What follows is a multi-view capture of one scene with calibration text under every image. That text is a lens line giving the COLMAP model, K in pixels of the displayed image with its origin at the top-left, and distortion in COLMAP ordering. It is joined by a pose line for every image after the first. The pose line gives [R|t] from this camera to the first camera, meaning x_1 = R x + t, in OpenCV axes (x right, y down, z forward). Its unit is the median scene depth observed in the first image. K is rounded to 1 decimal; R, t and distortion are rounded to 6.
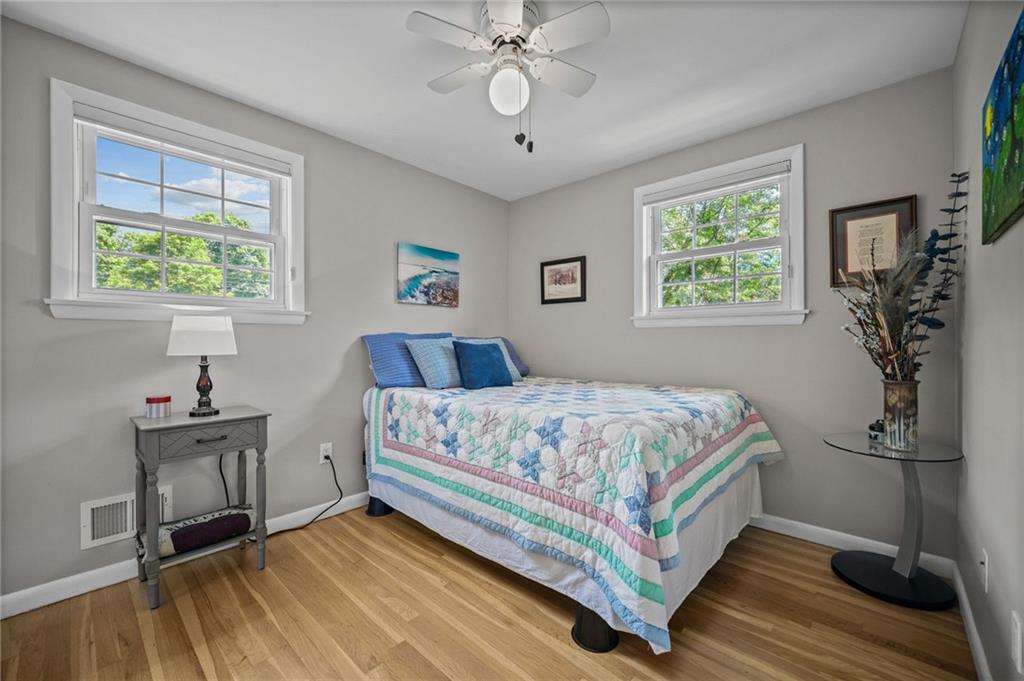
lens RADIAL K [[411.4, 0, 512.2], [0, 411.4, 337.6], [0, 0, 1]] dist [-0.004763, -0.000565]
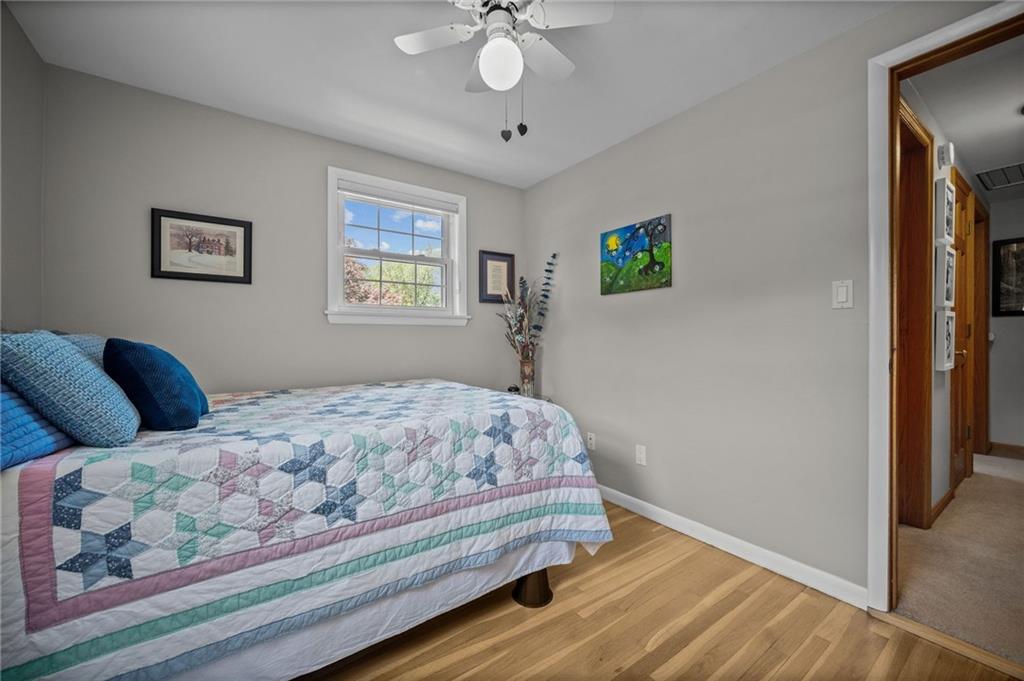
lens RADIAL K [[411.4, 0, 512.2], [0, 411.4, 337.6], [0, 0, 1]] dist [-0.004763, -0.000565]
pose [[0.197263, 0.001835, 0.980349, -0.719807], [-0.005987, 0.999982, -0.000667, 0.007234], [-0.980332, -0.005738, 0.197270, 0.641396]]
